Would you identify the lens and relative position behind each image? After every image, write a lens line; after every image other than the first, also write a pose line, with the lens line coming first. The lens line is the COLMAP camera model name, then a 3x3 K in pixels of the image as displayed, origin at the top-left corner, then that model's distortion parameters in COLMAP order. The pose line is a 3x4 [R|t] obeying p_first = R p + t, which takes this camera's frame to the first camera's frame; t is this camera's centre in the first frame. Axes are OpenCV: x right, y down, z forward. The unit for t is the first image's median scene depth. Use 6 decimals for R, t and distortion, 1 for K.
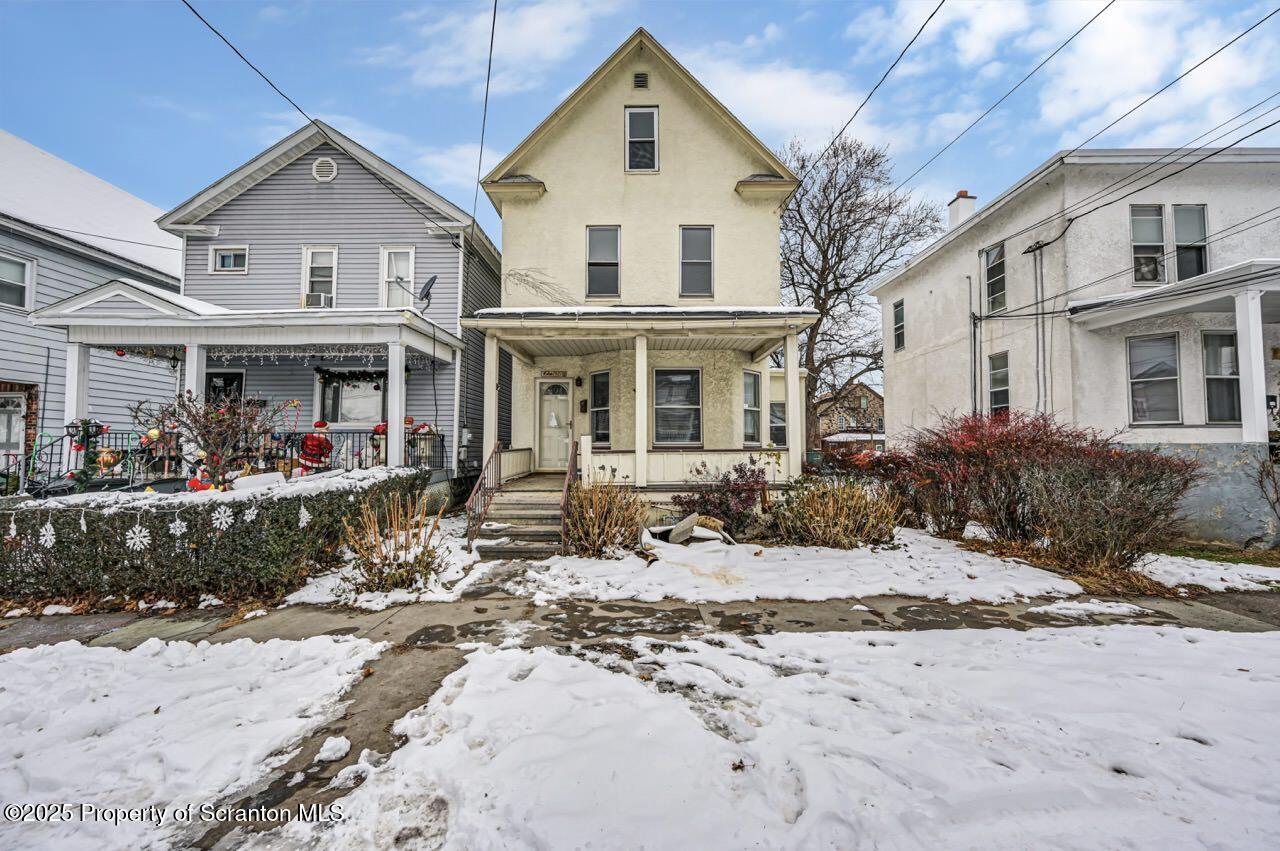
lens RADIAL K [[506.7, 0, 634.3], [0, 506.7, 429.8], [0, 0, 1]] dist [0.001358, -0.000051]
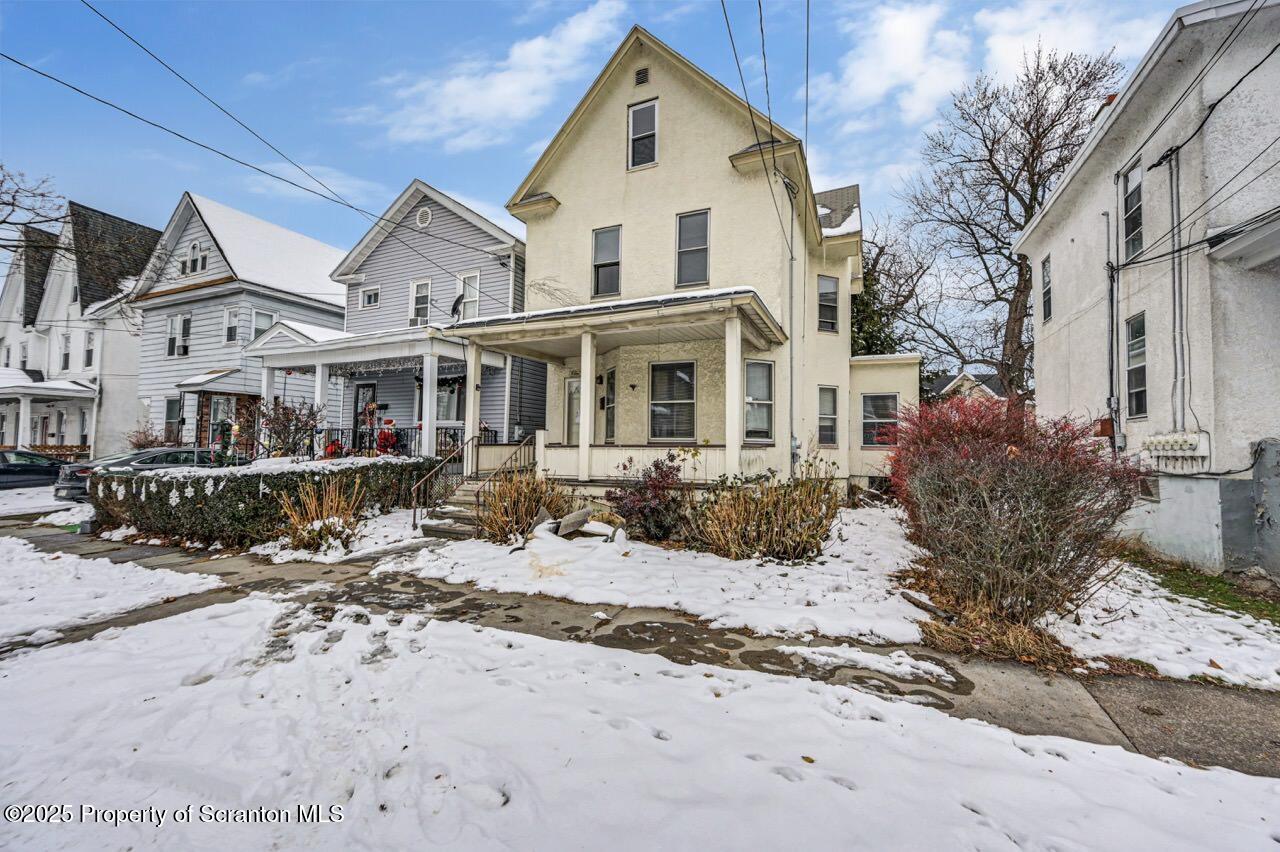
lens RADIAL K [[506.7, 0, 641.0], [0, 506.7, 425.7], [0, 0, 1]] dist [0.001358, -0.000051]
pose [[0.915901, -0.004227, -0.401382, 0.444216], [0.001541, 0.999974, -0.007014, 0.007500], [0.401401, 0.005805, 0.915884, 0.094727]]
